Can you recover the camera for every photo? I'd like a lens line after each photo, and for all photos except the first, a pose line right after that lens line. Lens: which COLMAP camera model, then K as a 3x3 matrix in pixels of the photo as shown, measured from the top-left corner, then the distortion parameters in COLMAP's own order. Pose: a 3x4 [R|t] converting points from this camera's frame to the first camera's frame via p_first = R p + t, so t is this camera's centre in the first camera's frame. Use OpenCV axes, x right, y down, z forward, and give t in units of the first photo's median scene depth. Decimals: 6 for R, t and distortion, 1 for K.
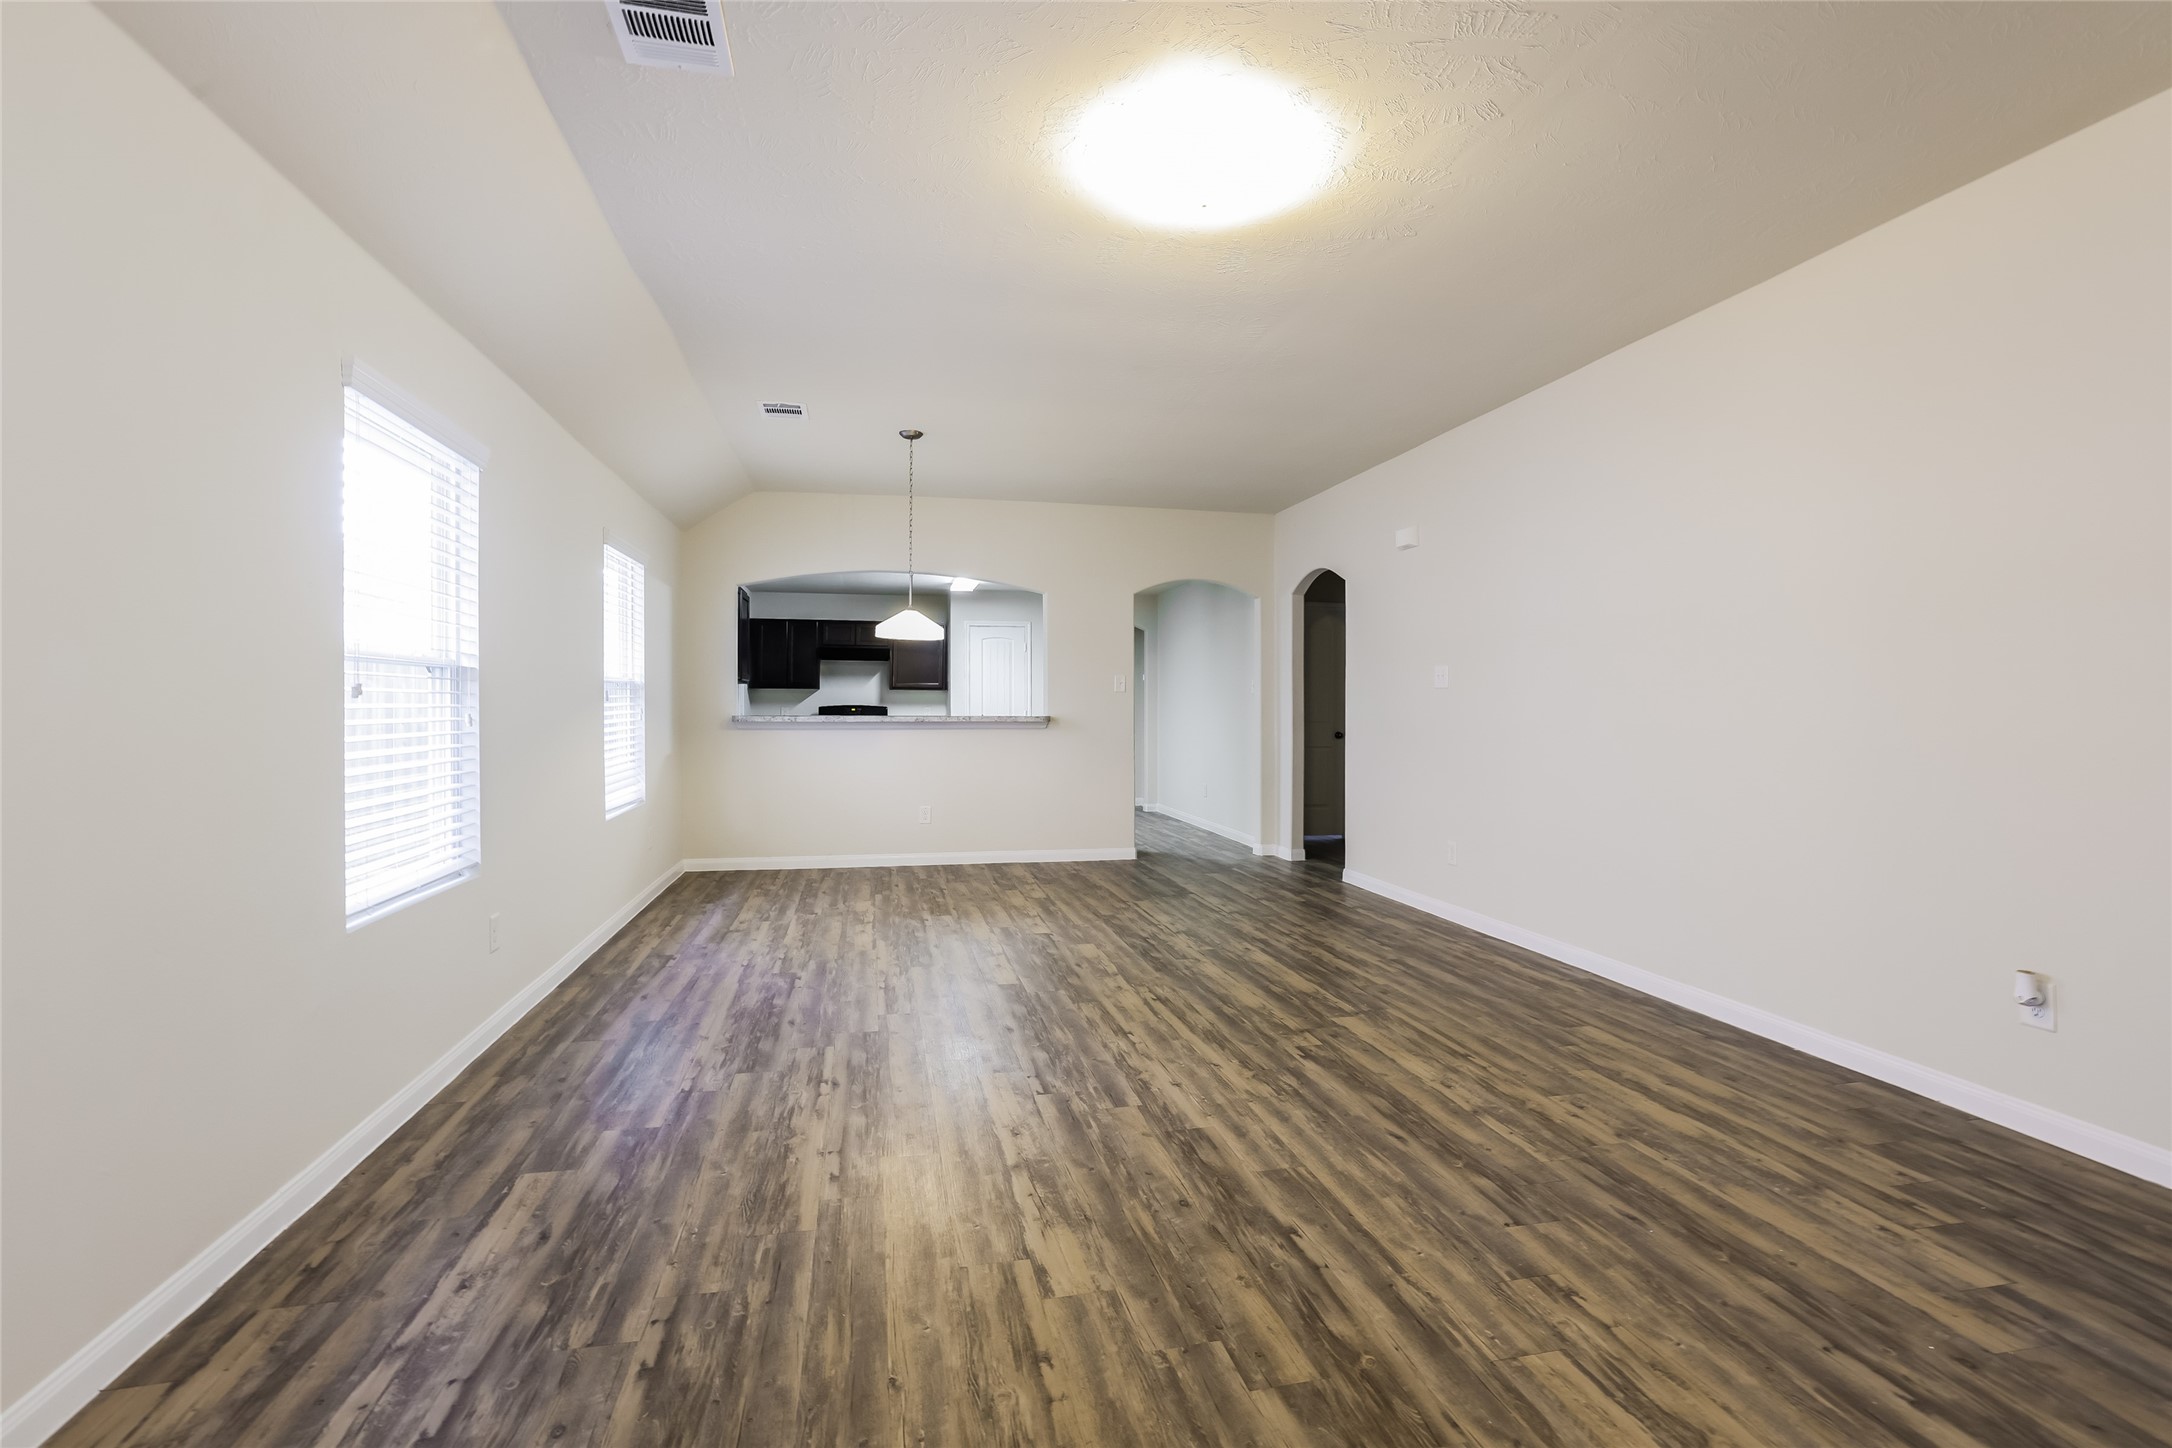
lens RADIAL K [[947.5, 0, 1090.7], [0, 947.5, 732.0], [0, 0, 1]] dist [-0.002790, 0.000426]
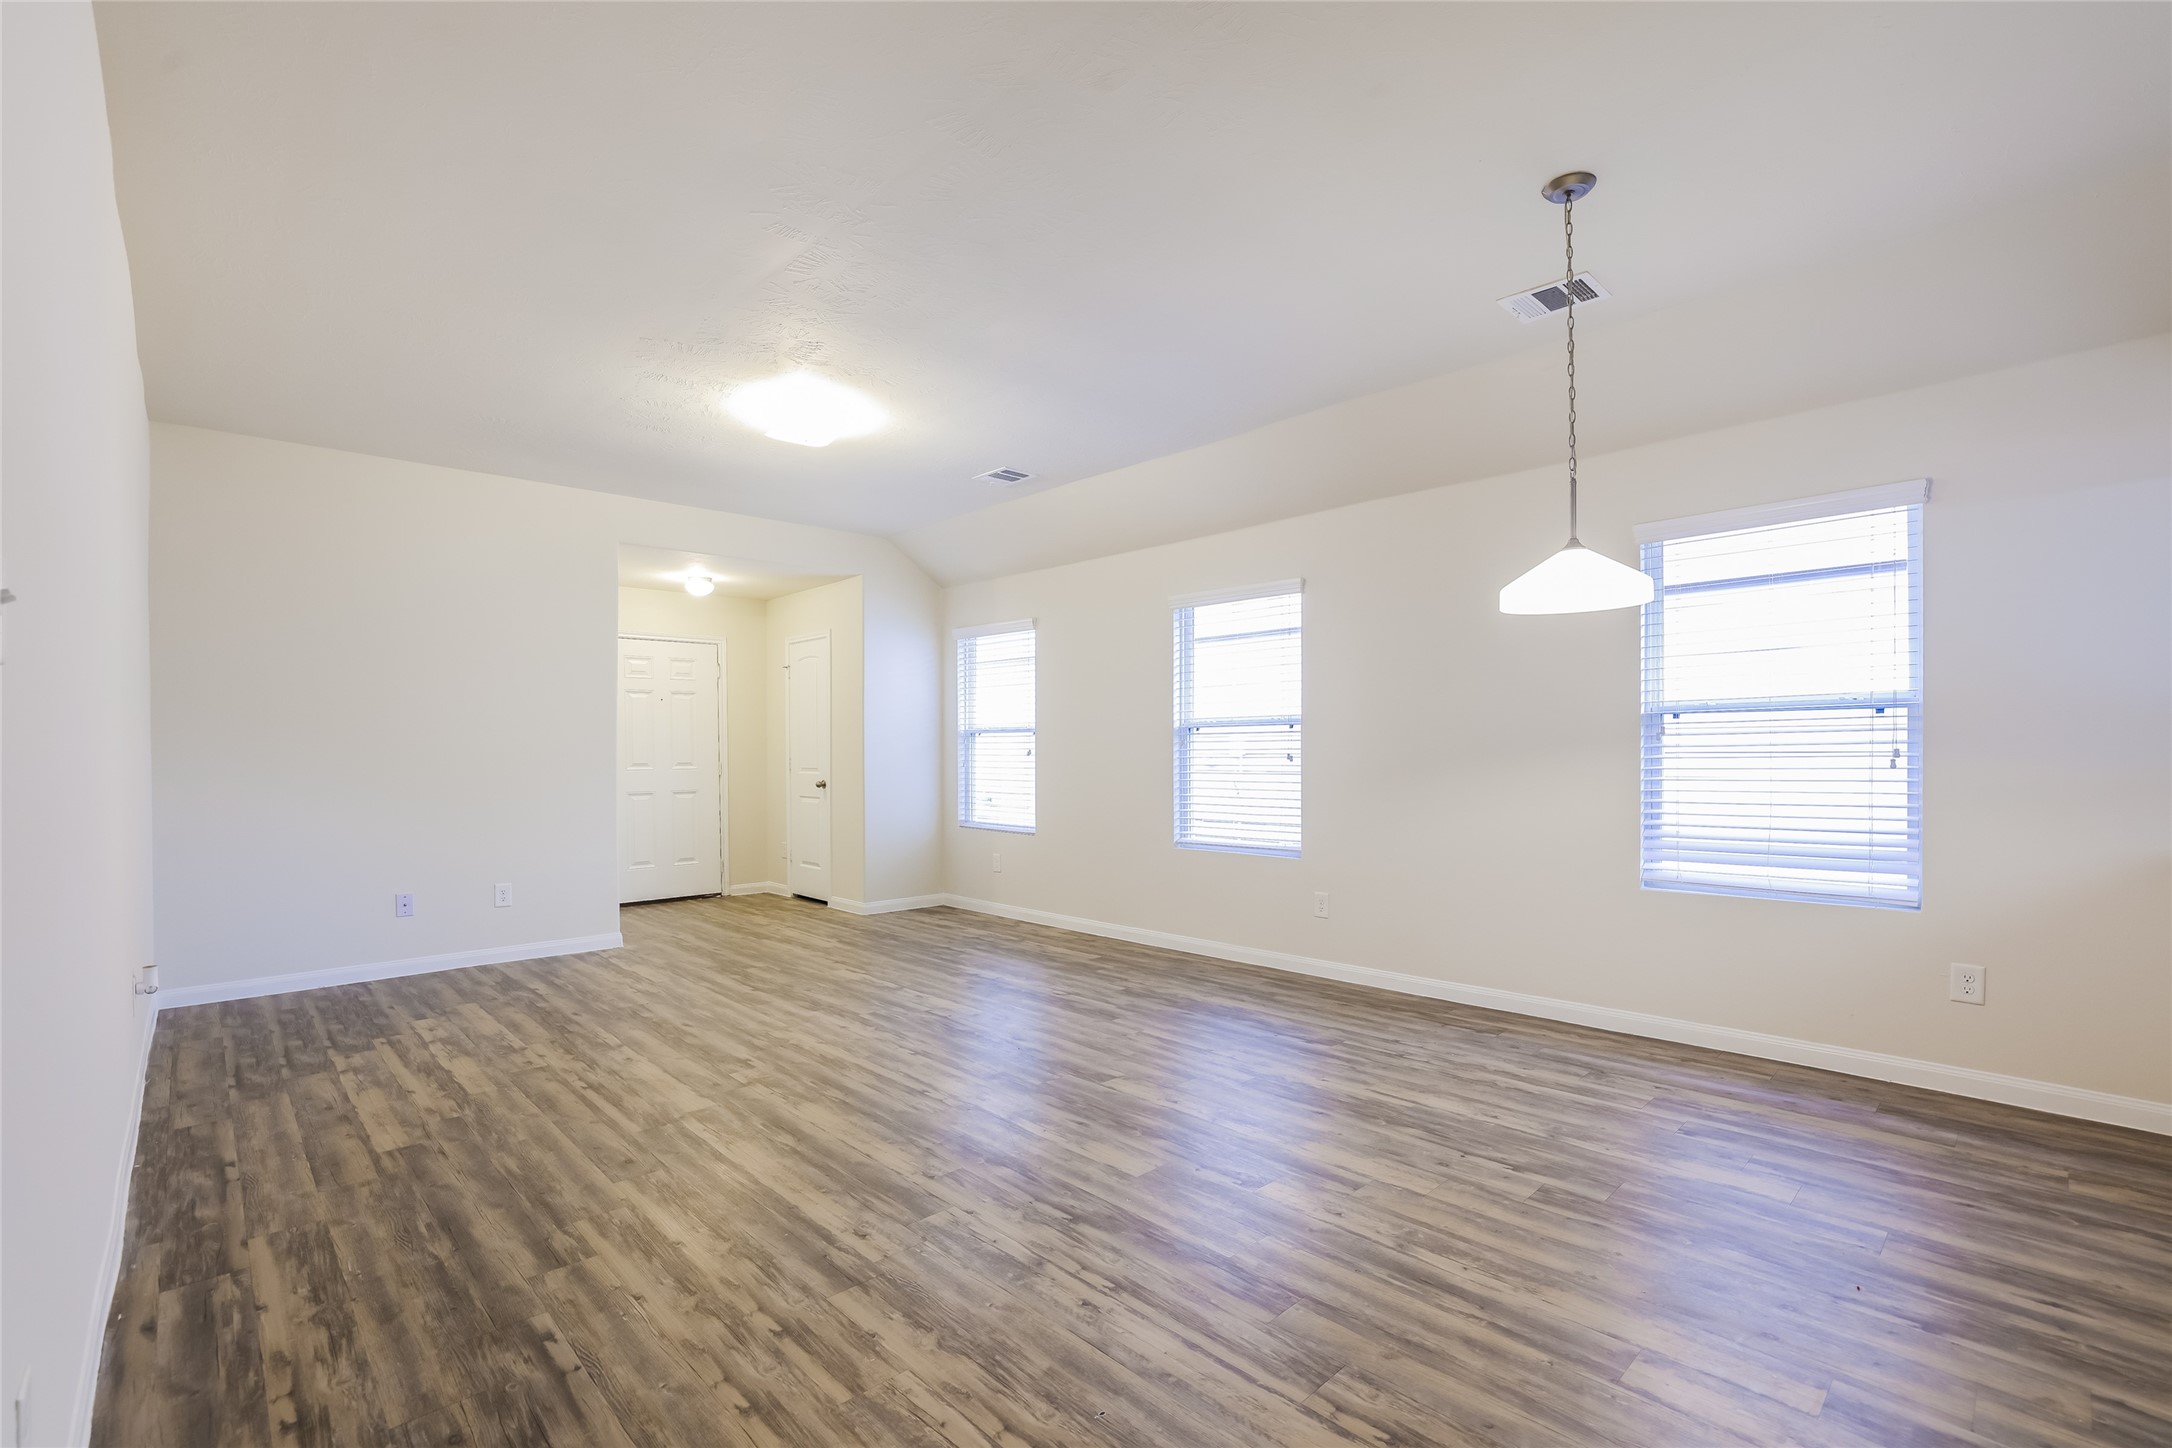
lens RADIAL K [[947.5, 0, 1103.5], [0, 947.5, 721.6], [0, 0, 1]] dist [-0.002790, 0.000426]
pose [[-0.838701, -0.013456, -0.544426, 0.510374], [-0.009442, 0.999904, -0.010169, -0.062587], [0.544510, -0.003388, -0.838747, 2.272825]]
